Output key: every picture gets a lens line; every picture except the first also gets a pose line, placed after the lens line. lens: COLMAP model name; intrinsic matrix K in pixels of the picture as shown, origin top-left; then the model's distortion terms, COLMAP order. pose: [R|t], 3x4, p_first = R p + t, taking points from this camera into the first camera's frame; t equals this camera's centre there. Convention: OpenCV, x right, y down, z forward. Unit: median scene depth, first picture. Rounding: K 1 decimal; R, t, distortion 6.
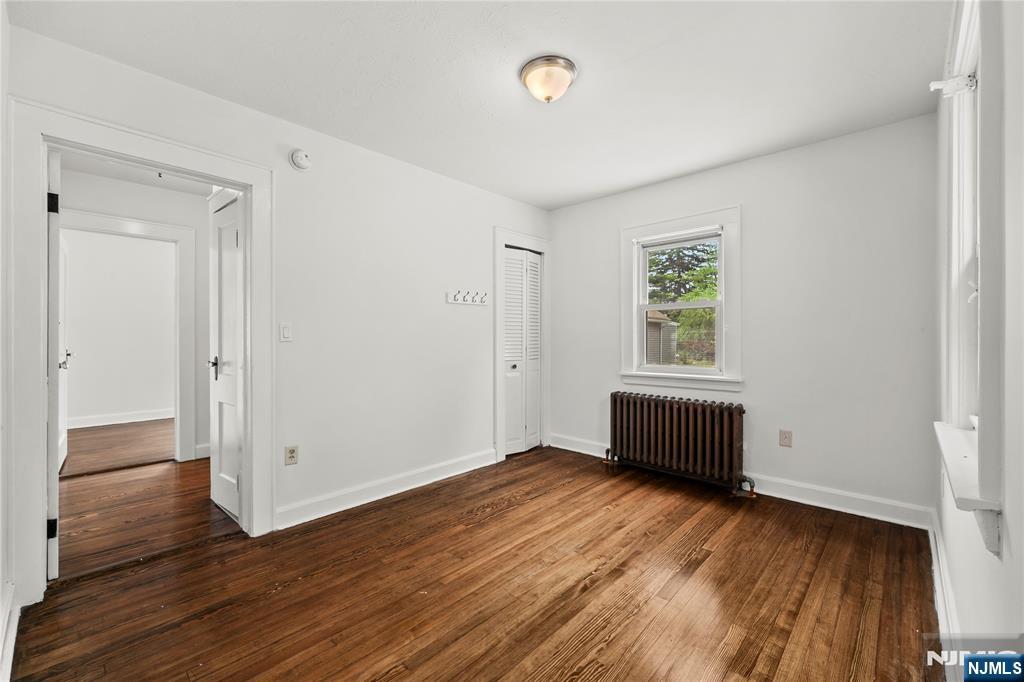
lens RADIAL K [[419.6, 0, 512.0], [0, 419.6, 341.0], [0, 0, 1]] dist [0.000898, 0.000048]
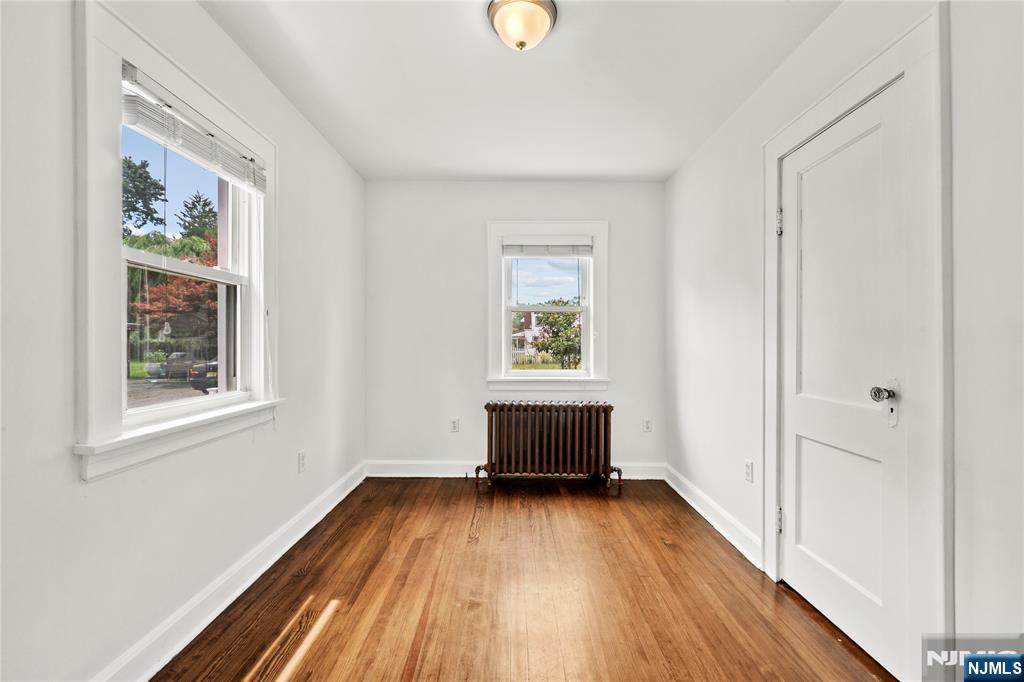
lens RADIAL K [[419.6, 0, 512.0], [0, 419.6, 341.0], [0, 0, 1]] dist [0.000898, 0.000048]
pose [[0.743622, 0.004120, 0.668588, -0.344591], [0.000439, 0.999978, -0.006651, -0.003165], [-0.668600, 0.005239, 0.743604, 0.311945]]
